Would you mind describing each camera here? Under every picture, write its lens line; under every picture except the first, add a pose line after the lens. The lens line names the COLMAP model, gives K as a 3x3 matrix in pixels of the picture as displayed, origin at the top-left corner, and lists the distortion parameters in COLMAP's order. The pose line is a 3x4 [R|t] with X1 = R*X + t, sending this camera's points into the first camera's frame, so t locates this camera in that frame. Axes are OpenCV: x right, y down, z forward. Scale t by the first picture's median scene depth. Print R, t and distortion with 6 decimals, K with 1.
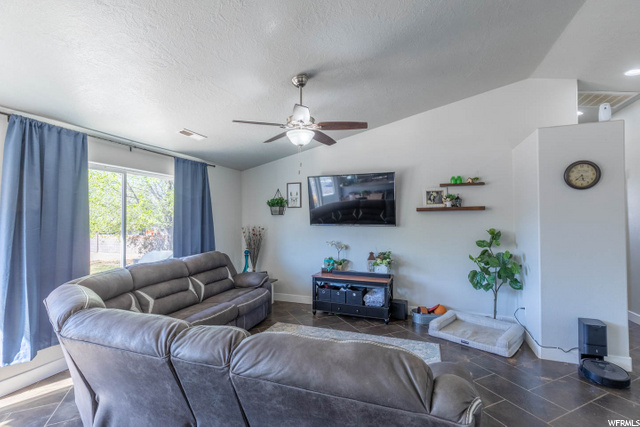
lens RADIAL K [[294.0, 0, 320.0], [0, 294.0, 213.6], [0, 0, 1]] dist [0.005629, 0.000284]
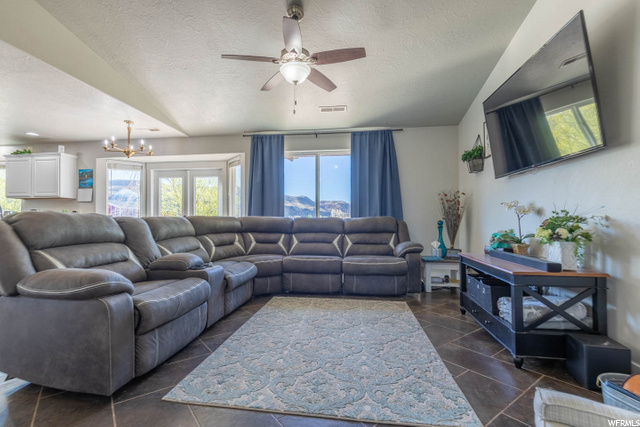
lens RADIAL K [[294.0, 0, 314.8], [0, 294.0, 224.2], [0, 0, 1]] dist [0.005629, 0.000284]
pose [[0.208867, 0.008443, -0.977908, 0.619382], [0.011972, 0.999866, 0.011189, 0.155550], [0.977871, -0.014045, 0.208738, 0.631617]]
